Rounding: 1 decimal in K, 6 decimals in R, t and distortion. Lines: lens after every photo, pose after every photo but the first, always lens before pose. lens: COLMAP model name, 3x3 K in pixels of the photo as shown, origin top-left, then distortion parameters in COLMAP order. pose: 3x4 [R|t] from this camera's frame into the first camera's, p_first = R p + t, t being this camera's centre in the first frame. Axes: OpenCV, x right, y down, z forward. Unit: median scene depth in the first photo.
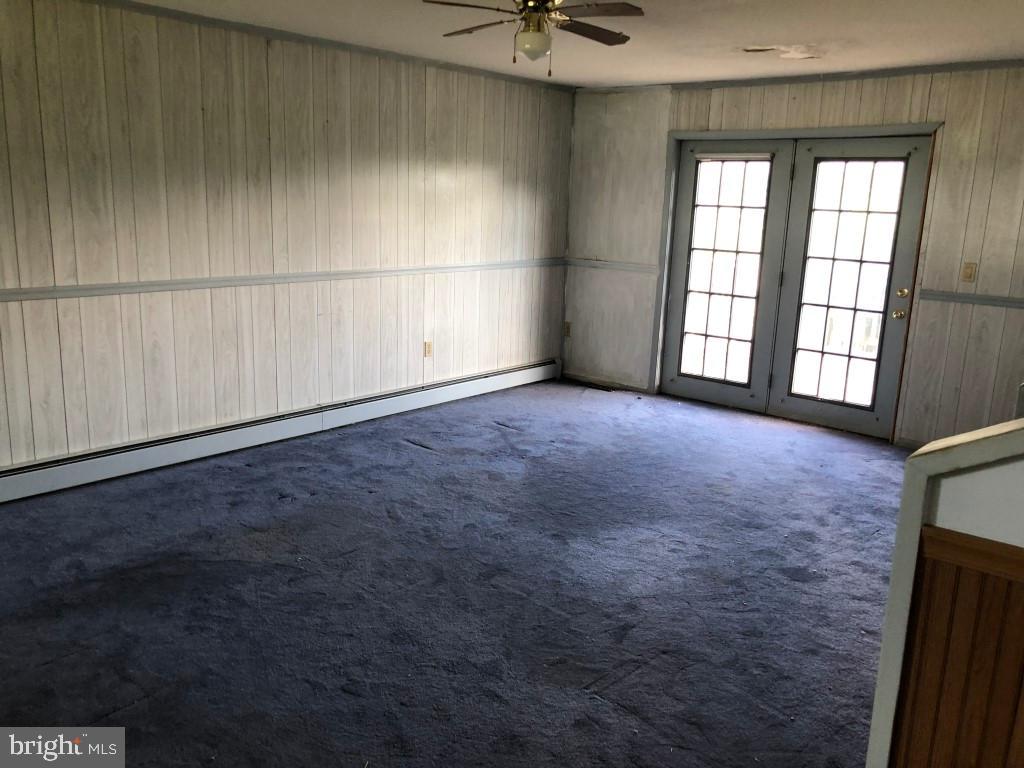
lens RADIAL K [[852.8, 0, 511.4], [0, 852.8, 391.2], [0, 0, 1]] dist [0.005848, -0.007661]
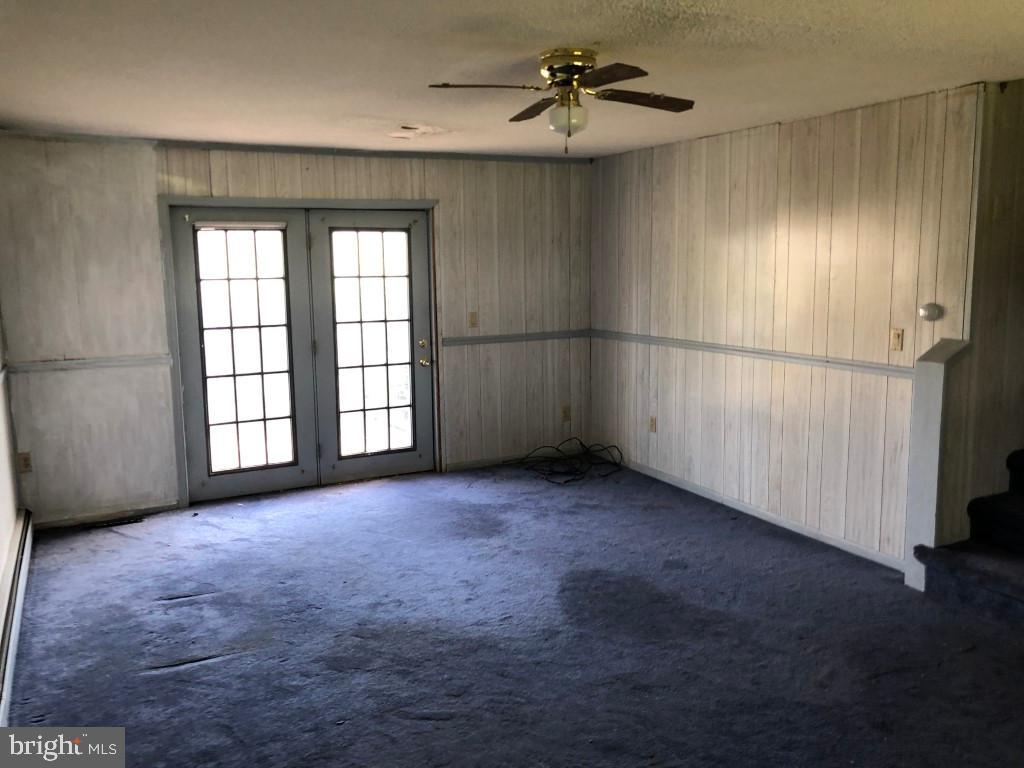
lens RADIAL K [[822.7, 0, 511.4], [0, 822.7, 379.0], [0, 0, 1]] dist [0.035072, -0.009008]
pose [[0.357713, -0.163146, 0.919470, -0.497675], [0.237689, 0.968099, 0.079304, -0.120107], [-0.903076, 0.190180, 0.385080, 0.440765]]
